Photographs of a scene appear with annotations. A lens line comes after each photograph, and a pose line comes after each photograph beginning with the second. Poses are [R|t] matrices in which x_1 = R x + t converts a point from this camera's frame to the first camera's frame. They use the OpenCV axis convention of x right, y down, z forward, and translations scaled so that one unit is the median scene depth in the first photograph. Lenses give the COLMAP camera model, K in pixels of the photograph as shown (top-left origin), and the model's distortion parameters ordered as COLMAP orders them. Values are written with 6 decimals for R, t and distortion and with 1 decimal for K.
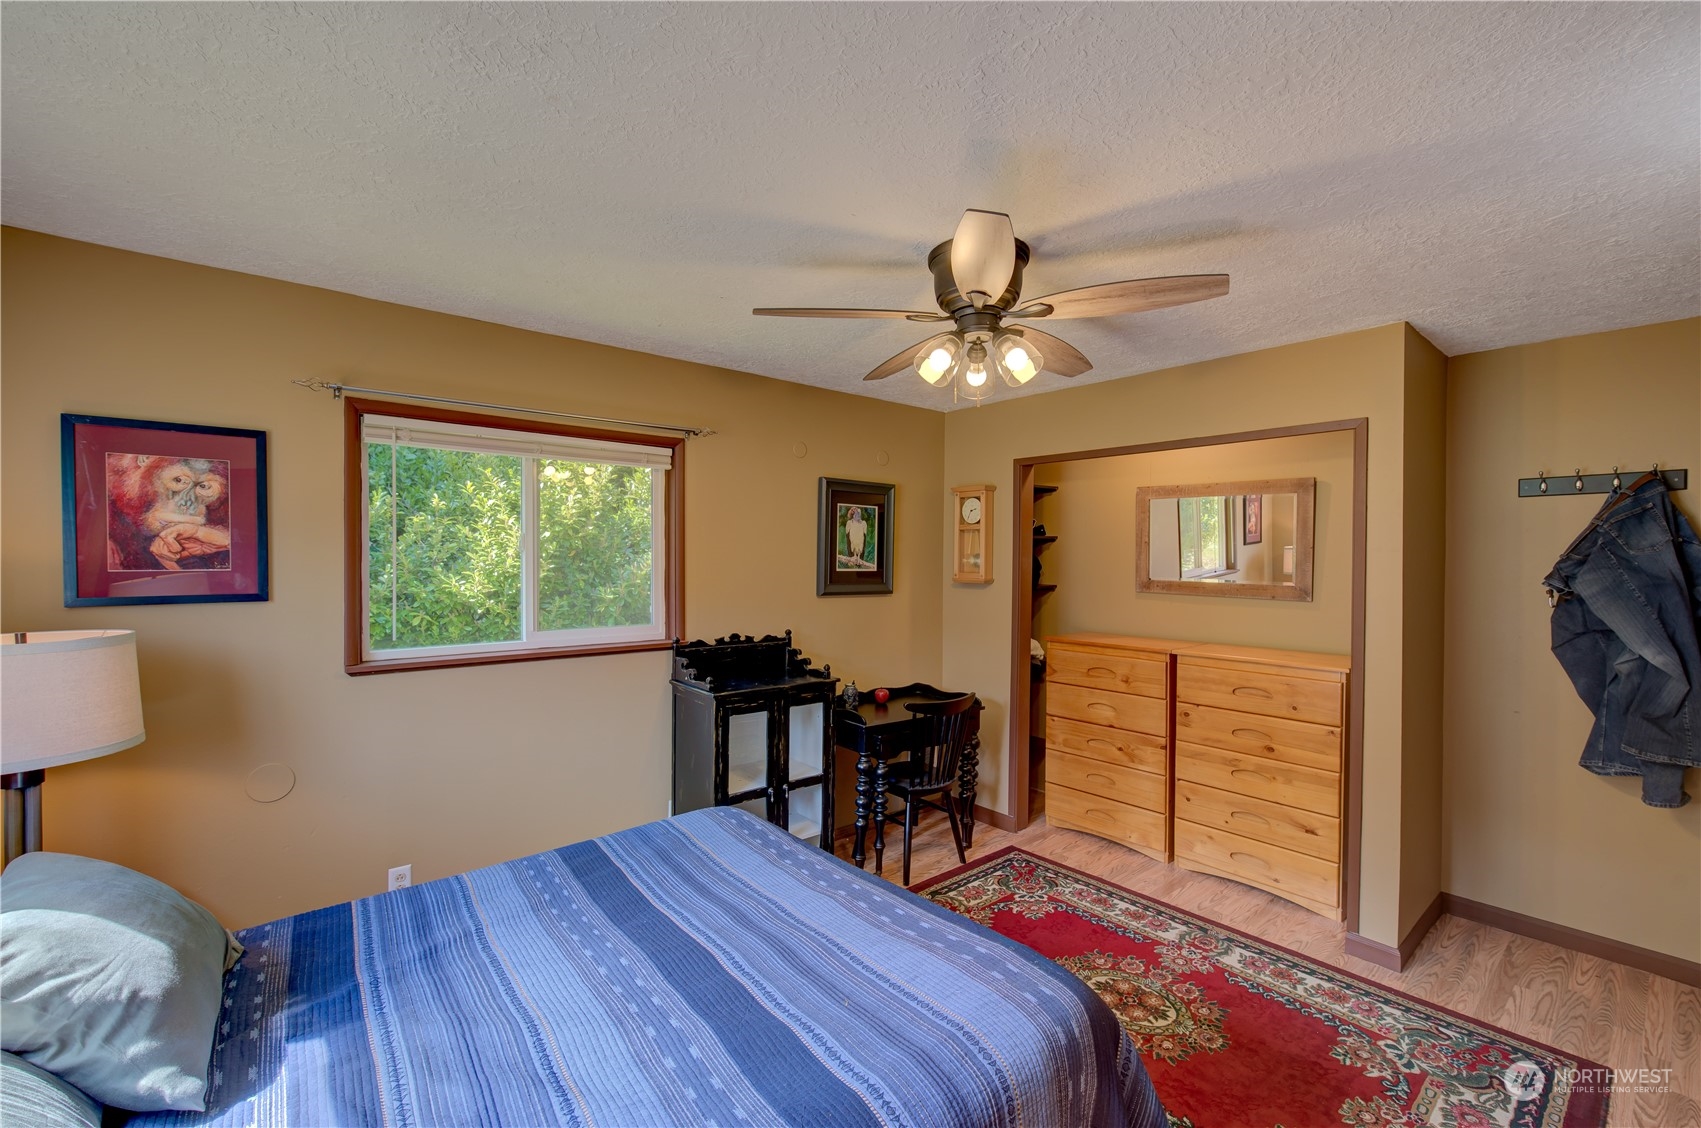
lens RADIAL K [[720.2, 0, 856.9], [0, 720.2, 574.5], [0, 0, 1]] dist [-0.029936, 0.000201]
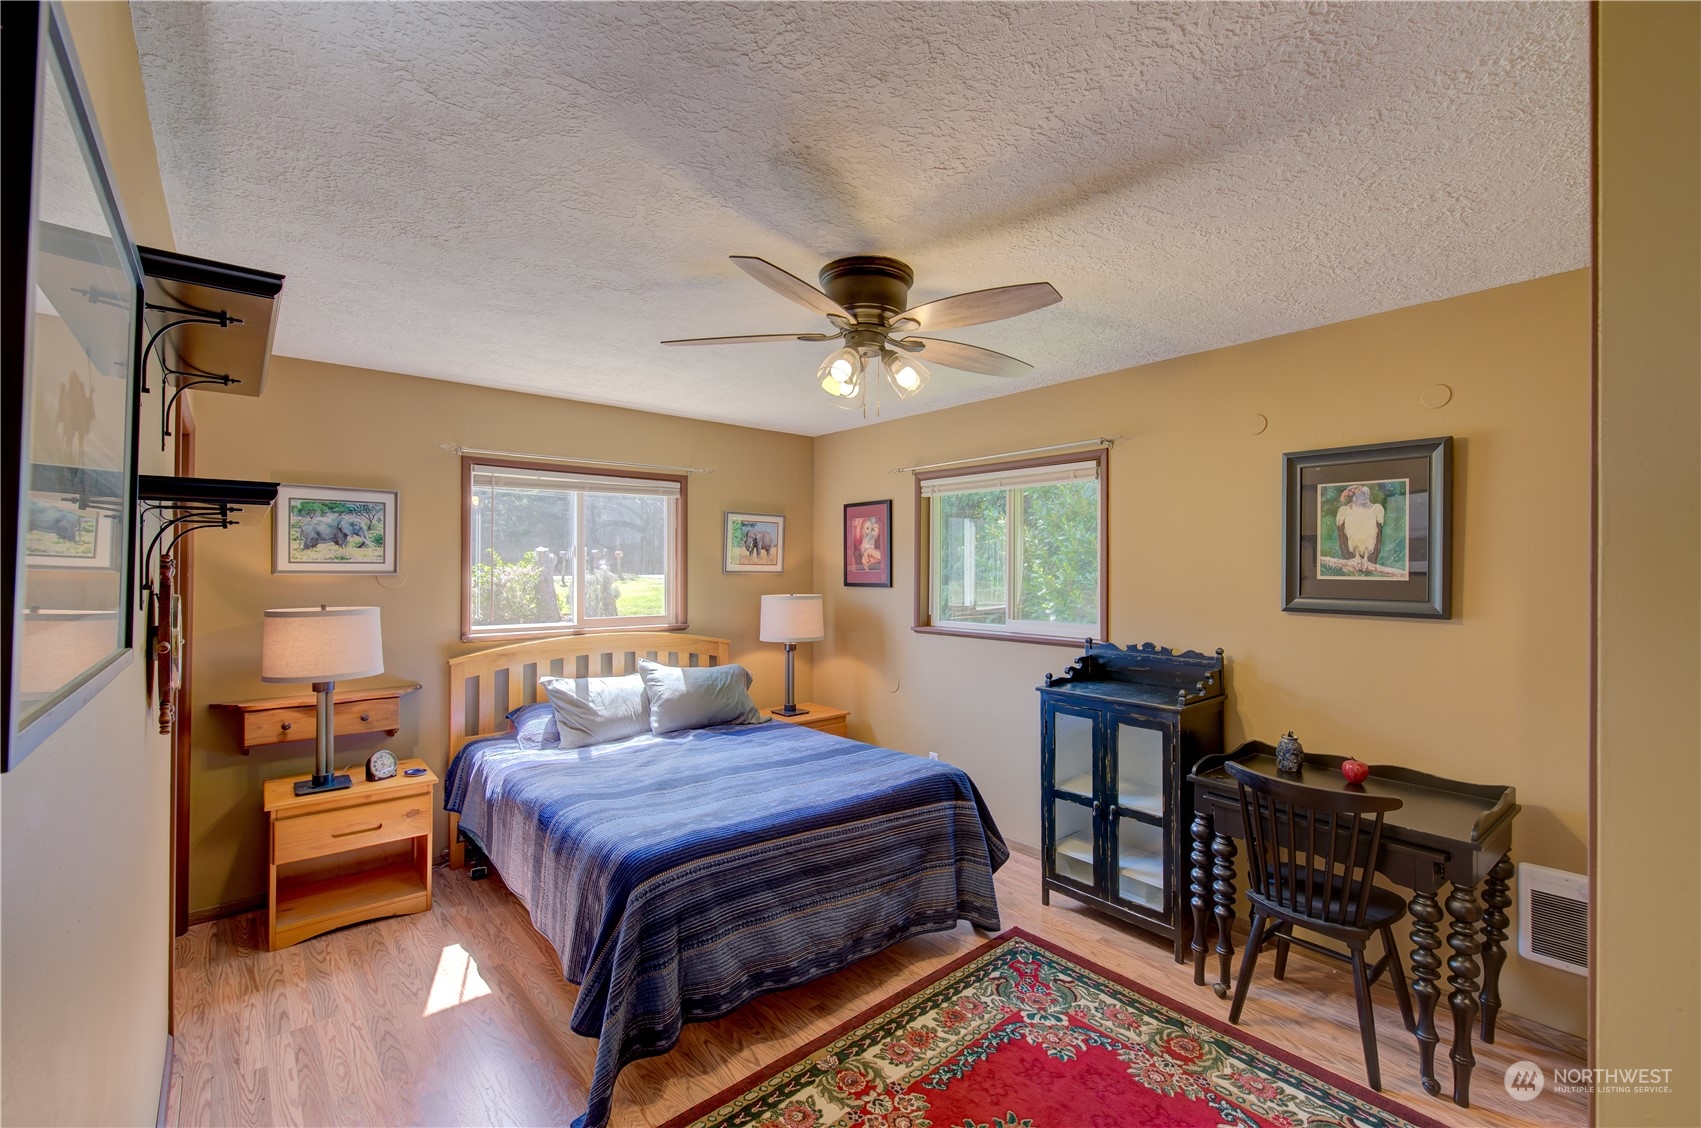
lens RADIAL K [[723.0, 0, 857.5], [0, 723.0, 566.7], [0, 0, 1]] dist [-0.000748, 0.000390]
pose [[0.006841, -0.004618, -0.999966, 0.767026], [-0.020317, 0.999782, -0.004756, -0.005097], [0.999770, 0.020349, 0.006746, 0.603547]]
